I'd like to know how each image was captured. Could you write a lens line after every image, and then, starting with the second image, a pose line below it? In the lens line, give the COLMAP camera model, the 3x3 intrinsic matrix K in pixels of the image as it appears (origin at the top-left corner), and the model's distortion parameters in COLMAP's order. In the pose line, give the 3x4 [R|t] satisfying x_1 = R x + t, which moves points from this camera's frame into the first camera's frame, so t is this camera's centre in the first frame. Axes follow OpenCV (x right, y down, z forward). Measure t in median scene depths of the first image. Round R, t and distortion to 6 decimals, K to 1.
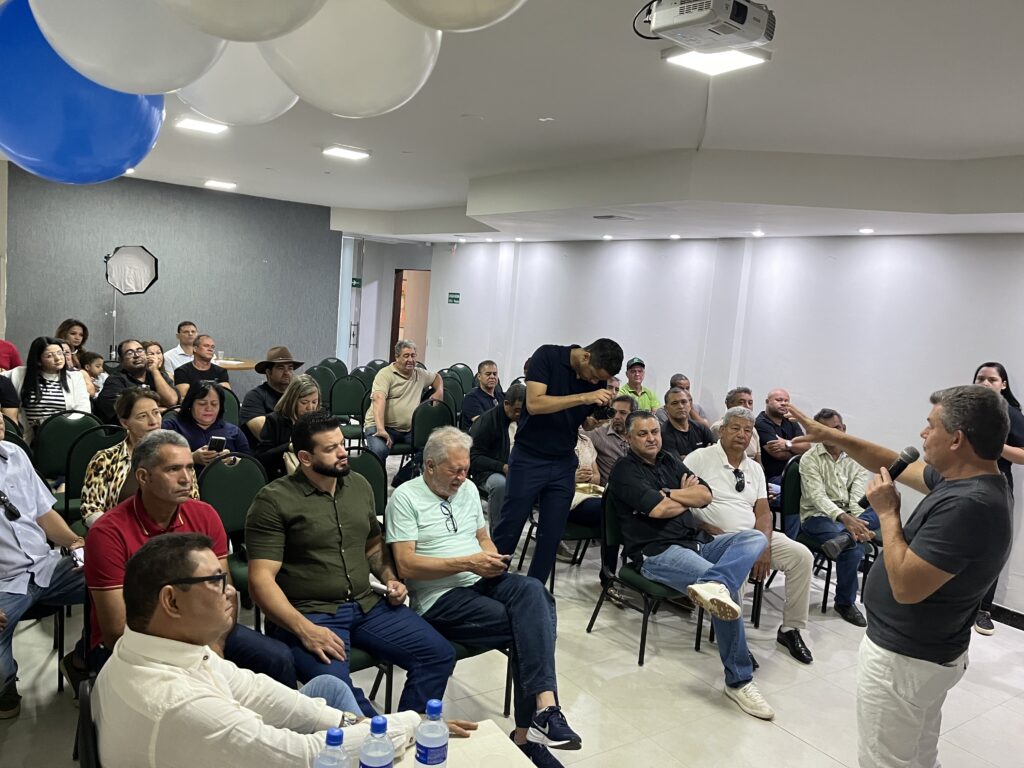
lens RADIAL K [[733.8, 0, 544.4], [0, 733.8, 382.8], [0, 0, 1]] dist [0.042200, -0.077889]
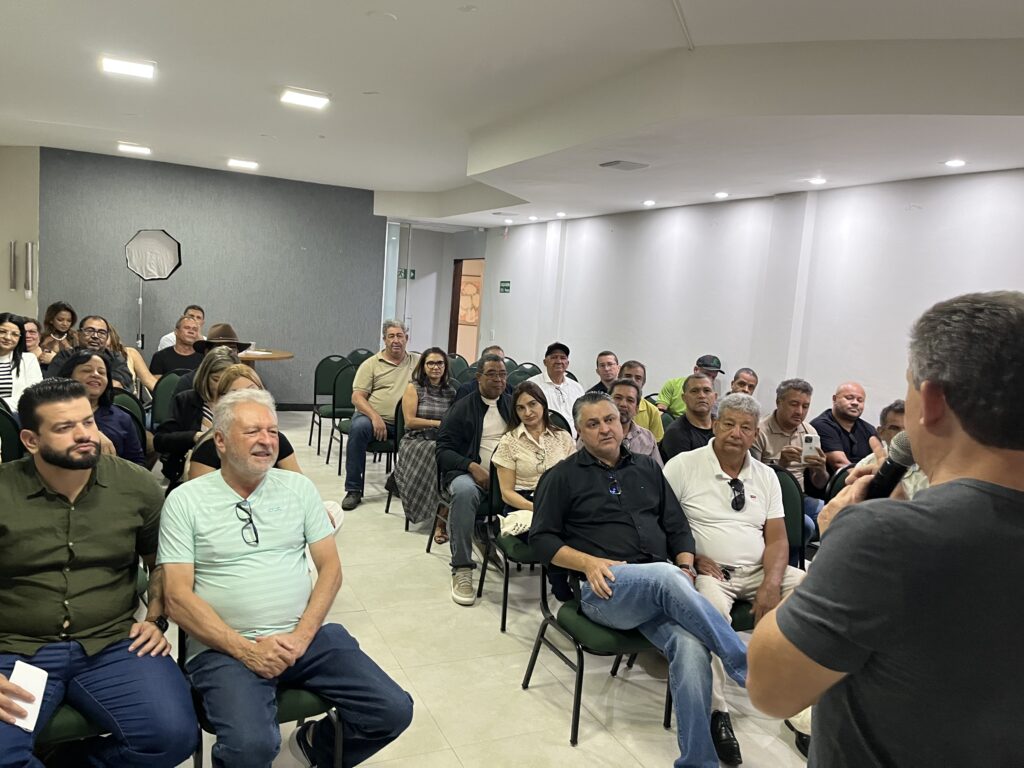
lens RADIAL K [[761.9, 0, 512.0], [0, 761.9, 384.0], [0, 0, 1]] dist [0.093126, -0.186638]
pose [[0.984542, 0.011315, -0.174782, 0.076824], [-0.012059, 0.999922, -0.003193, 0.012272], [0.174732, 0.005252, 0.984602, 0.092934]]
